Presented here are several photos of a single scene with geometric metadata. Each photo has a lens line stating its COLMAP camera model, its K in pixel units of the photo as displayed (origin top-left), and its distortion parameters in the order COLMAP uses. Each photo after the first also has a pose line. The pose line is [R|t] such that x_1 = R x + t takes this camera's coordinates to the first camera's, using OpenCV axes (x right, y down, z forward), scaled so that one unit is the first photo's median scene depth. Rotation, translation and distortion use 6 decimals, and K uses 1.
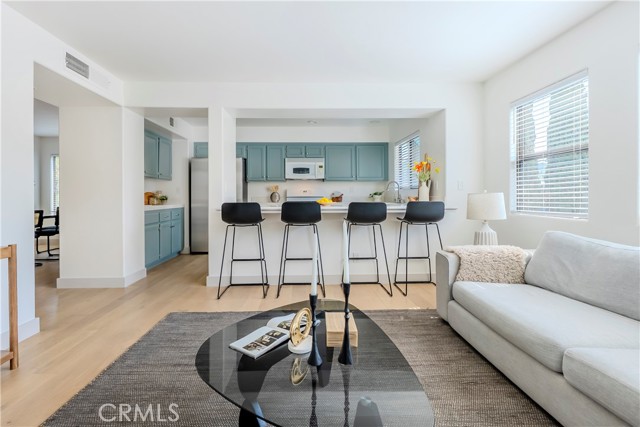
lens RADIAL K [[296.4, 0, 315.7], [0, 296.4, 200.9], [0, 0, 1]] dist [-0.000377, 0.000122]
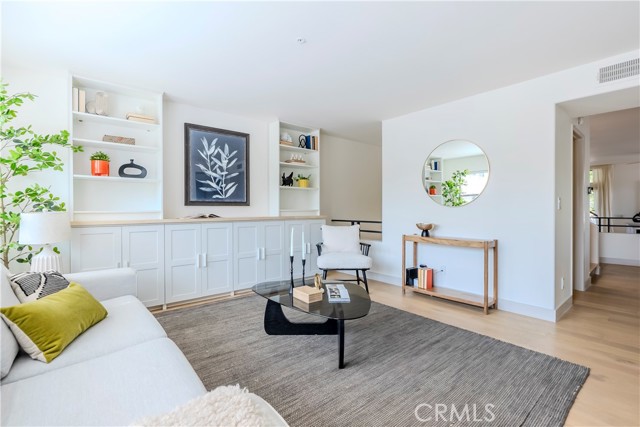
lens RADIAL K [[294.6, 0, 318.1], [0, 294.6, 209.9], [0, 0, 1]] dist [-0.001965, -0.000047]
pose [[-0.793905, 0.008423, -0.607983, 0.591757], [-0.000081, 0.999903, 0.013957, -0.040673], [0.608042, 0.011130, -0.793827, 1.367468]]
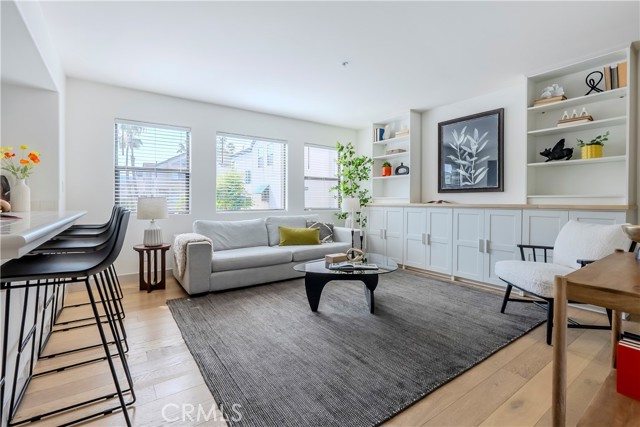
lens RADIAL K [[296.4, 0, 315.7], [0, 296.4, 200.9], [0, 0, 1]] dist [-0.000377, 0.000122]
pose [[-0.530788, 0.003179, 0.847499, -0.994481], [0.010149, 0.999945, 0.002606, -0.003629], [-0.847444, 0.009984, -0.530791, 1.338837]]
